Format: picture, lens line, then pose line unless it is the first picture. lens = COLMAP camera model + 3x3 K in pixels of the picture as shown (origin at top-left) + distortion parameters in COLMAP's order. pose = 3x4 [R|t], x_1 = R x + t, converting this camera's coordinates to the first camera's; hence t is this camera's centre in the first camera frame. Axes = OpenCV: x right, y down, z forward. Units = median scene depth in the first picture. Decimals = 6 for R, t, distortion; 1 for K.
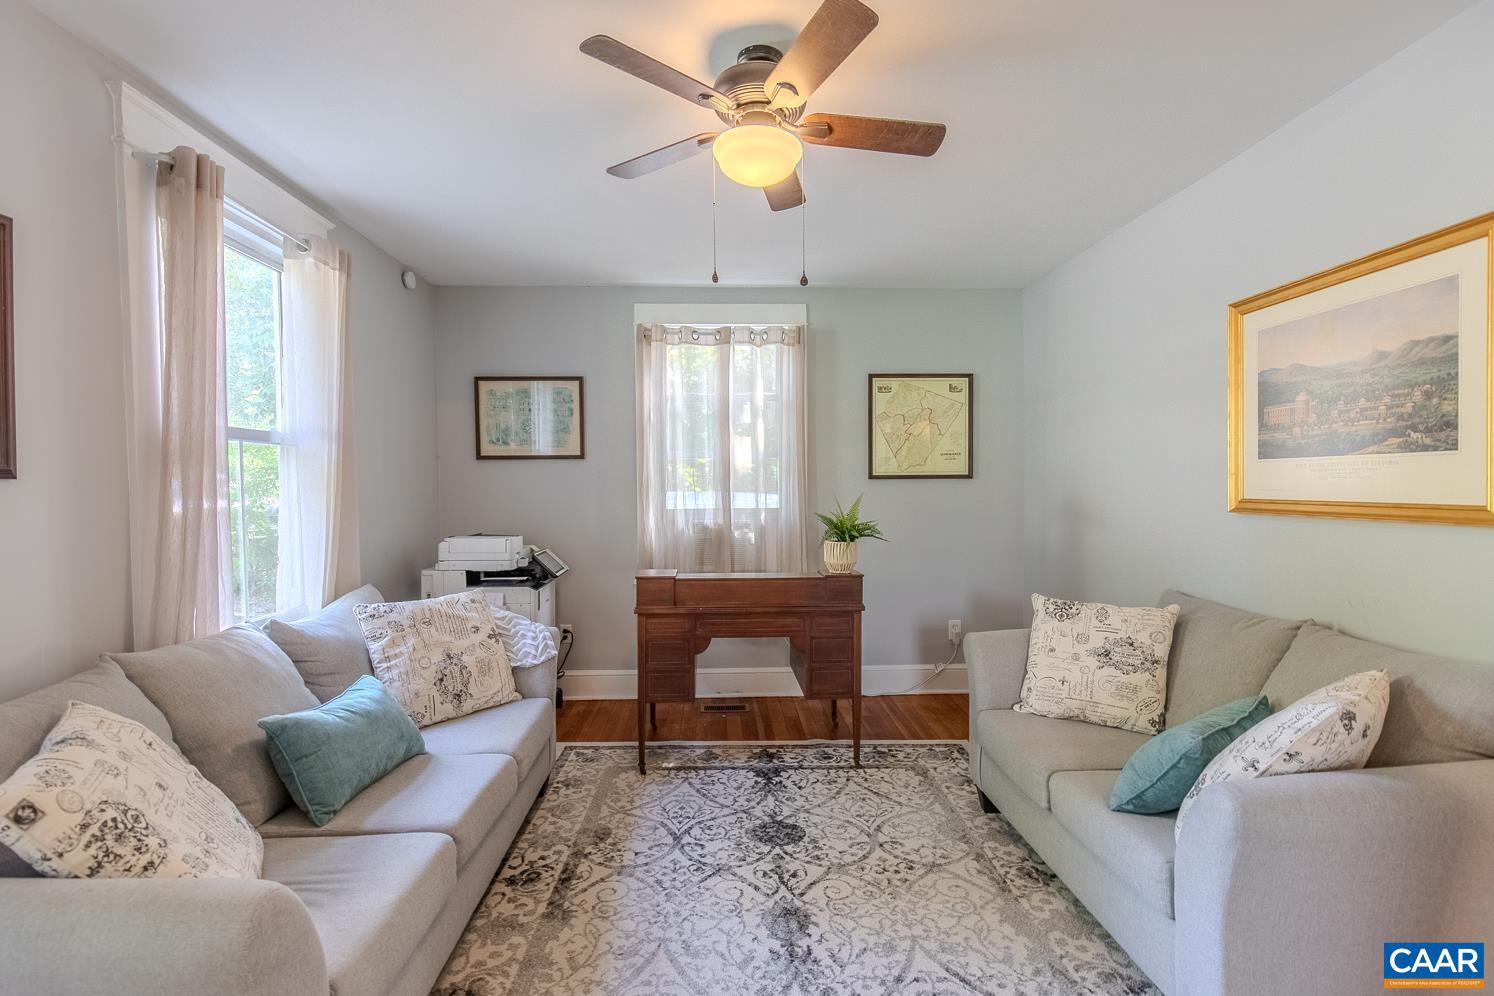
lens RADIAL K [[690.3, 0, 760.1], [0, 690.3, 506.1], [0, 0, 1]] dist [0.006158, -0.001236]
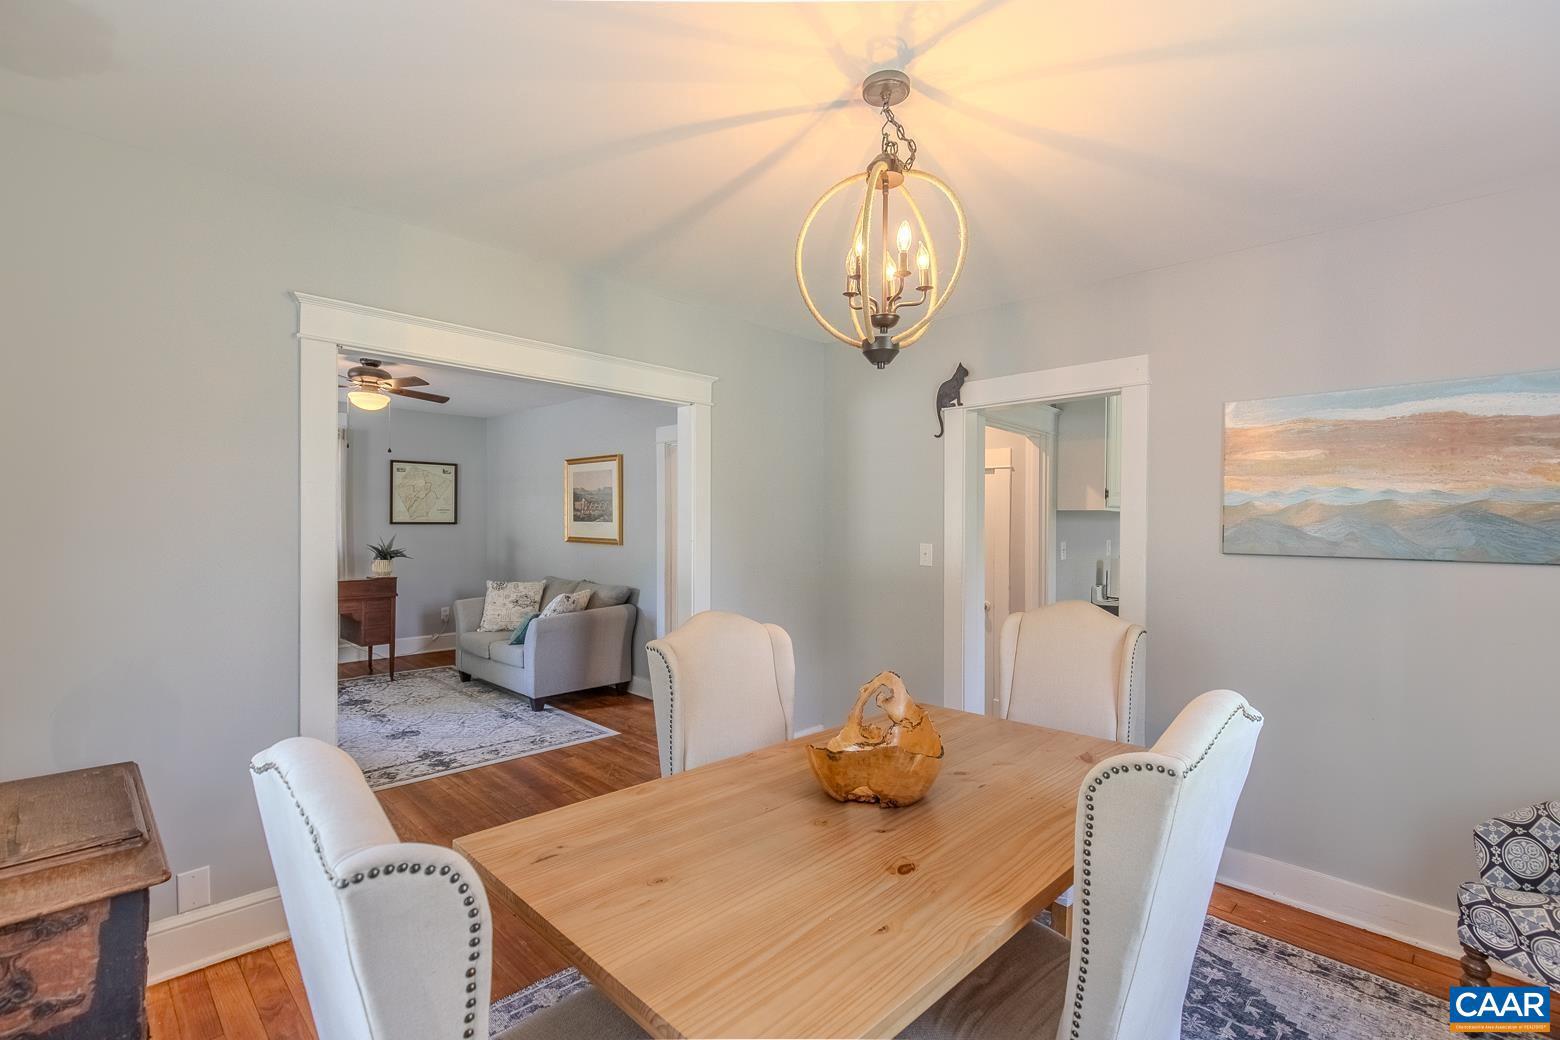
lens RADIAL K [[720.8, 0, 786.2], [0, 720.8, 511.7], [0, 0, 1]] dist [0.006158, -0.001236]
pose [[0.743144, 0.017557, 0.668901, -0.391560], [0.008710, 0.999317, -0.035907, 0.000320], [-0.669075, 0.032511, 0.742484, -1.210153]]
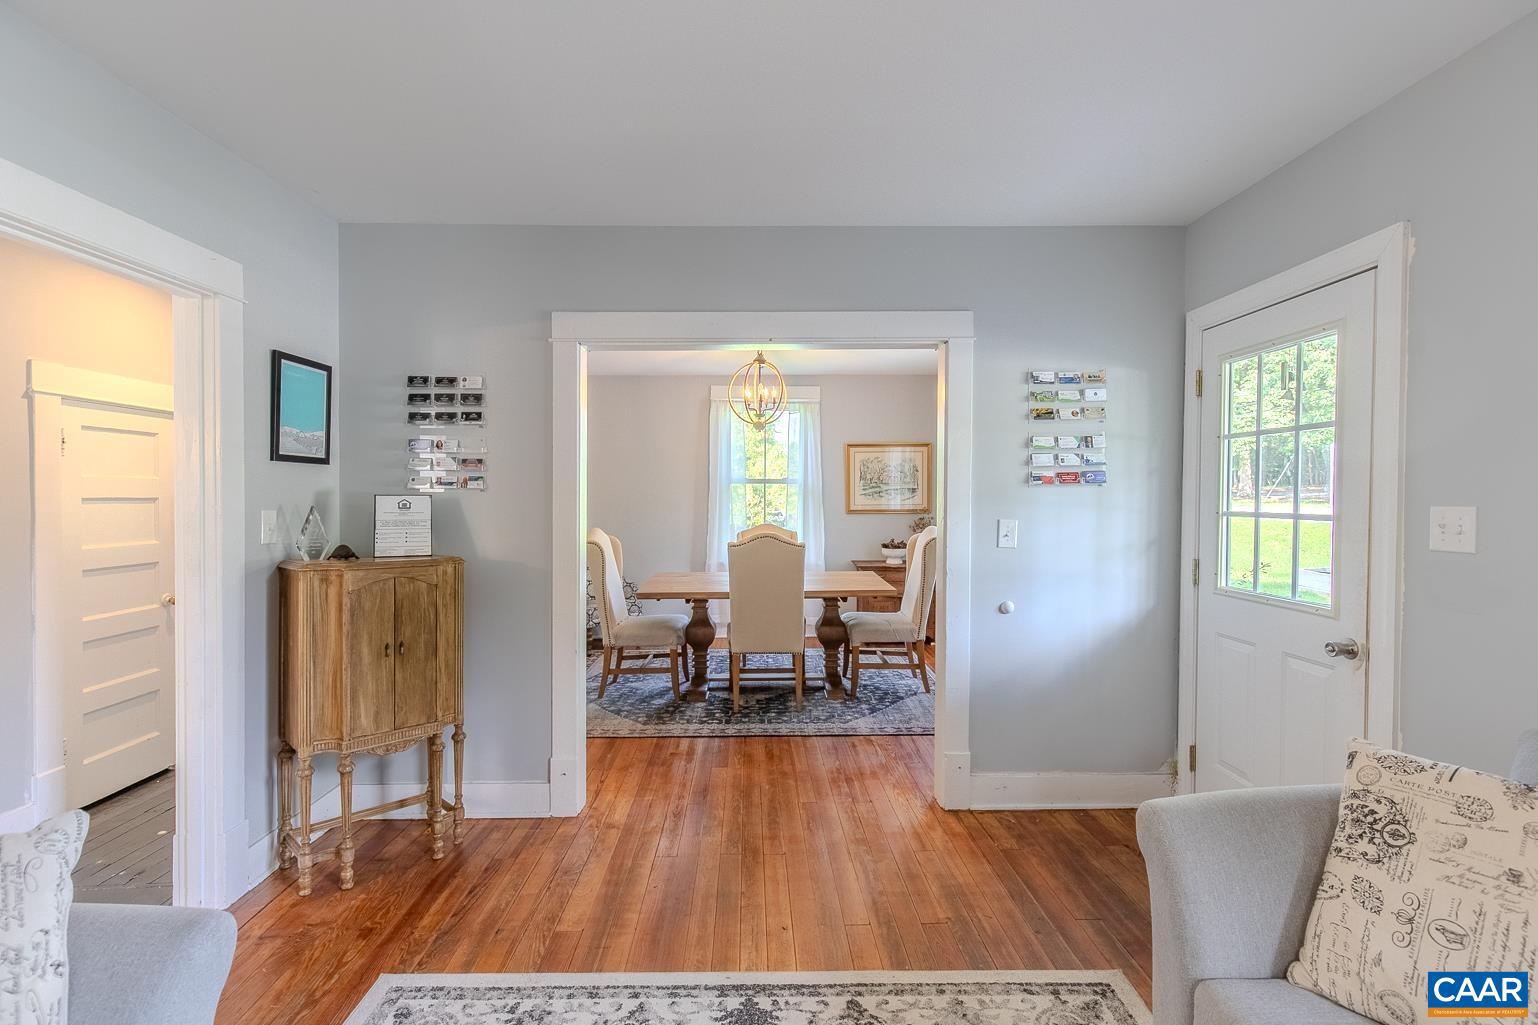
lens RADIAL K [[710.7, 0, 773.5], [0, 710.7, 514.5], [0, 0, 1]] dist [0.006158, -0.001236]
pose [[-0.999917, 0.009105, 0.009101, 0.015077], [0.009638, 0.998128, 0.060394, -0.044689], [-0.008534, 0.060477, -0.998133, 0.818787]]
